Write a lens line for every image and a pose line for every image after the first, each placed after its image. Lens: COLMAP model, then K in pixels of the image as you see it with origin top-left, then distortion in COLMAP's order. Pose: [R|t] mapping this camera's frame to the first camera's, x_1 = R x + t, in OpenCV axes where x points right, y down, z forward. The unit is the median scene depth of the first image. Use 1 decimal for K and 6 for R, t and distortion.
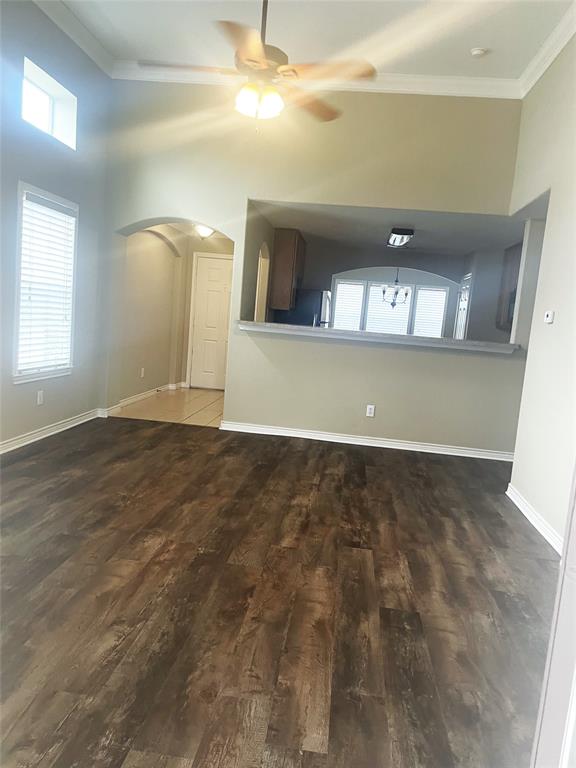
lens RADIAL K [[589.1, 0, 292.9], [0, 589.1, 382.1], [0, 0, 1]] dist [0.078234, -0.055367]
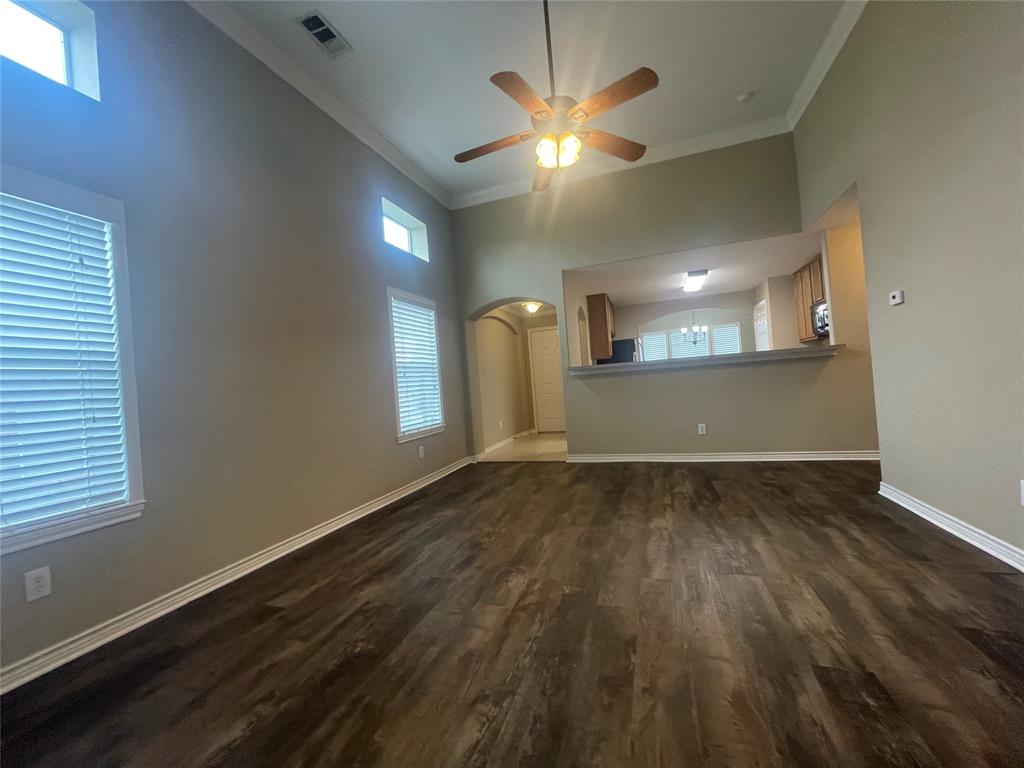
lens RADIAL K [[414.8, 0, 509.9], [0, 414.8, 379.2], [0, 0, 1]] dist [-0.003714, 0.000502]
pose [[0.960413, -0.161855, -0.226736, -0.032711], [0.131656, 0.980984, -0.142605, 0.033140], [0.245506, 0.107109, 0.963460, 0.264951]]
